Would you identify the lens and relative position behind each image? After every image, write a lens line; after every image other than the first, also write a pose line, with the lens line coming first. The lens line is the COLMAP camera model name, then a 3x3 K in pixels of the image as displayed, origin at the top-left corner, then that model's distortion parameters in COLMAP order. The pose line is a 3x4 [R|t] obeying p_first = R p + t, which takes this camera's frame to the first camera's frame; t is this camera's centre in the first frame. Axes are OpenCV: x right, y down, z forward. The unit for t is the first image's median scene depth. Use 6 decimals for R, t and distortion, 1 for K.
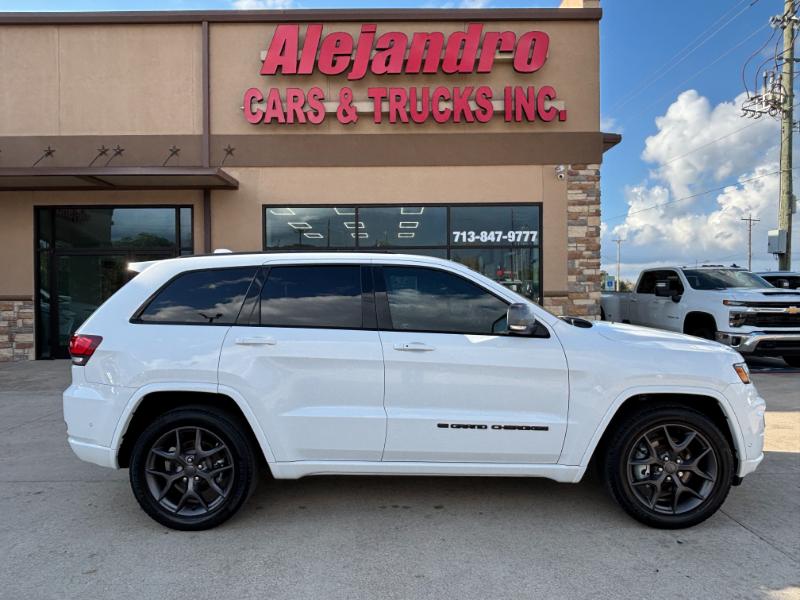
lens RADIAL K [[523.0, 0, 393.2], [0, 523.0, 310.8], [0, 0, 1]] dist [-0.006073, 0.002837]
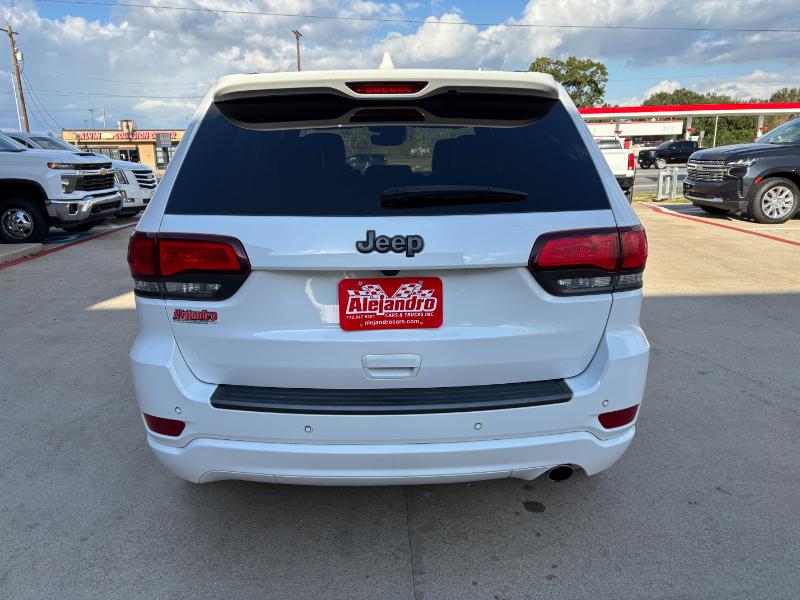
lens RADIAL K [[601.6, 0, 398.9], [0, 601.6, 306.8], [0, 0, 1]] dist [0.052264, -0.048158]
pose [[-0.035942, -0.246076, 0.968584, -0.380568], [0.048274, 0.967651, 0.247630, -0.010366], [-0.998187, 0.055658, -0.022901, 0.405314]]
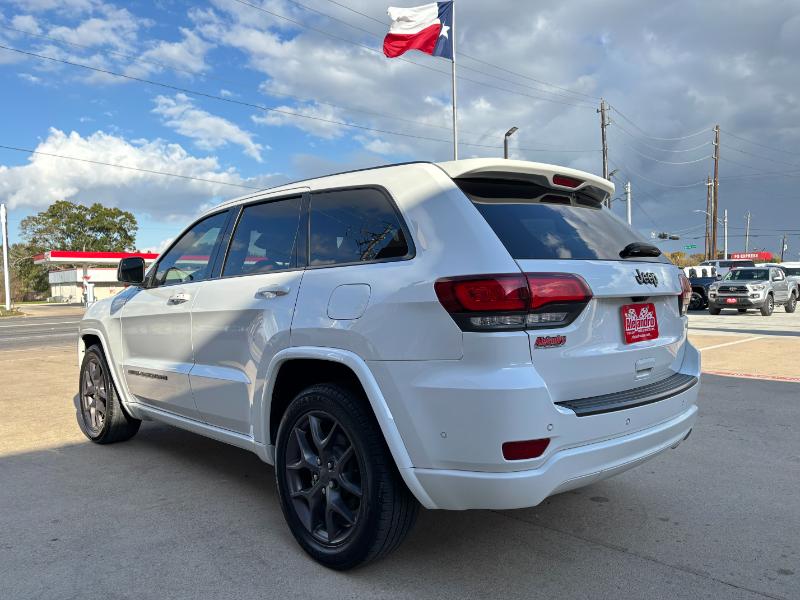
lens RADIAL K [[601.6, 0, 398.5], [0, 601.6, 311.3], [0, 0, 1]] dist [0.052264, -0.048158]
pose [[-0.703555, -0.010115, 0.710569, -0.317690], [0.044992, 0.997259, 0.058745, 0.008372], [-0.709215, 0.073300, -0.701171, 0.642117]]
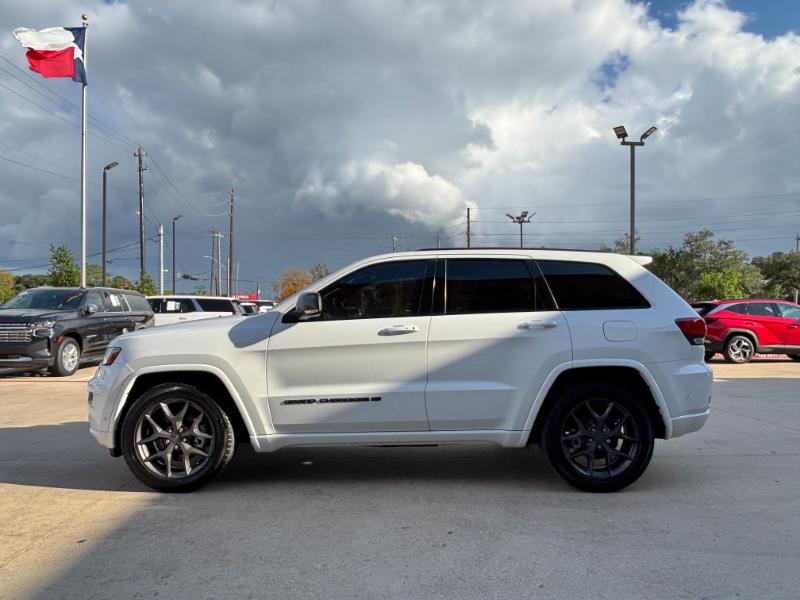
lens RADIAL K [[562.6, 0, 395.3], [0, 562.6, 305.1], [0, 0, 1]] dist [0.020724, -0.016258]
pose [[-0.999638, 0.008315, -0.025576, 0.028056], [0.008009, 0.999896, 0.012022, -0.006099], [0.025674, 0.011813, -0.999601, 0.871872]]
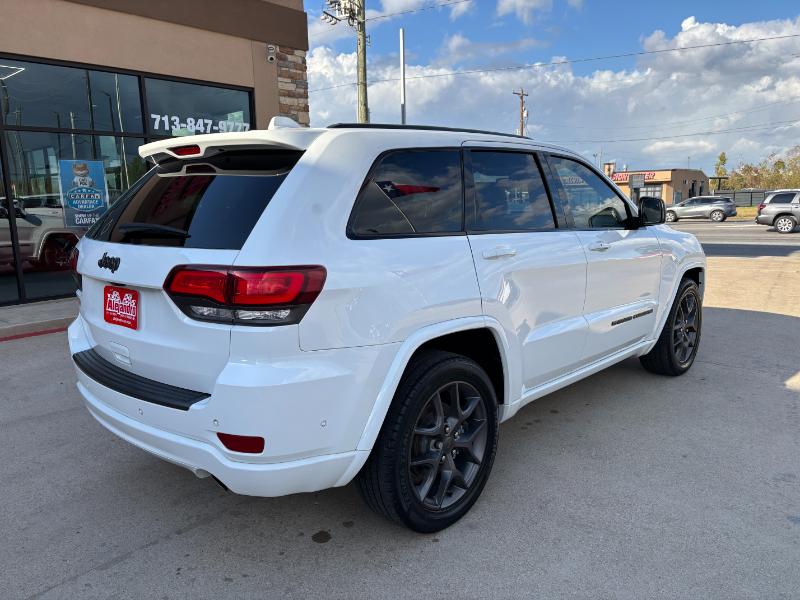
lens RADIAL K [[601.6, 0, 392.6], [0, 601.6, 308.8], [0, 0, 1]] dist [0.052264, -0.048158]
pose [[0.673782, -0.140611, 0.725428, -0.314509], [0.040645, 0.987294, 0.153618, -0.000202], [-0.737811, -0.074020, 0.670937, 0.164700]]
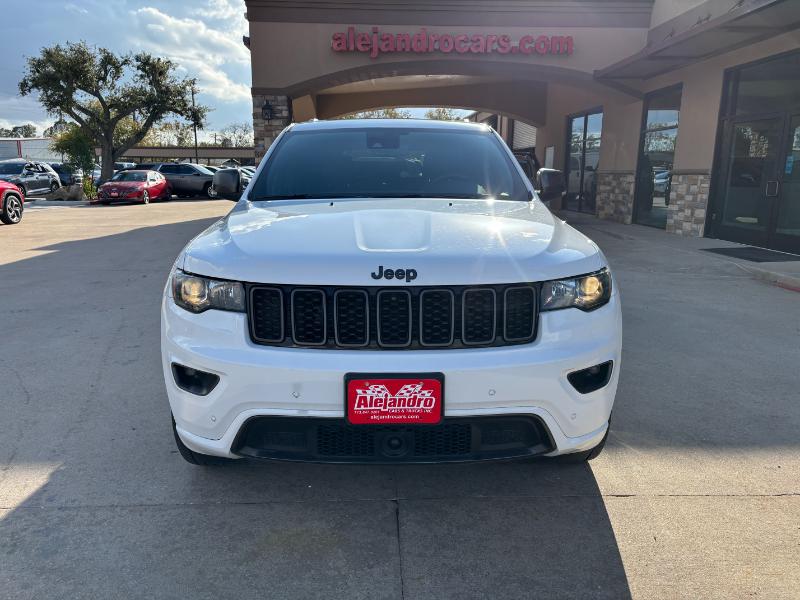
lens RADIAL K [[601.6, 0, 397.7], [0, 601.6, 300.1], [0, 0, 1]] dist [0.052264, -0.048158]
pose [[0.038479, 0.212646, -0.976371, 0.438207], [-0.039281, 0.976662, 0.211161, -0.008139], [0.998487, 0.030227, 0.045934, 0.386785]]
